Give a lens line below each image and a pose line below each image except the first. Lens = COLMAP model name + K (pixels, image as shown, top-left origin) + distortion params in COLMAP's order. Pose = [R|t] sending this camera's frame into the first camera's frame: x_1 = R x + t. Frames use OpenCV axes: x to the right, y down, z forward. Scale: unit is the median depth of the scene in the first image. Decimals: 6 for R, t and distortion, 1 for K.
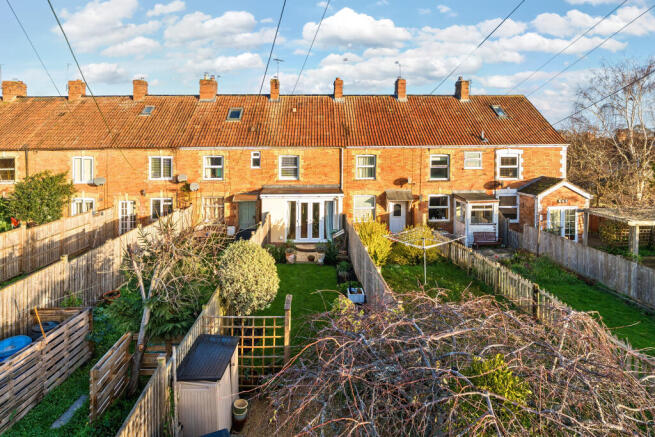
lens RADIAL K [[333.4, 0, 314.9], [0, 333.4, 180.4], [0, 0, 1]] dist [-0.004399, -0.002232]
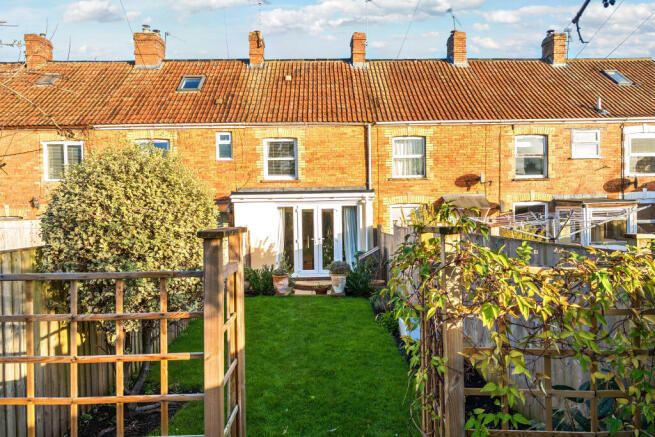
lens RADIAL K [[491.7, 0, 318.1], [0, 491.7, 228.5], [0, 0, 1]] dist [-0.008163, 0.007216]
pose [[0.999483, -0.028261, -0.015301, -0.000507], [0.028606, 0.999330, 0.022824, 0.062013], [0.014646, -0.023250, 0.999622, 0.108215]]
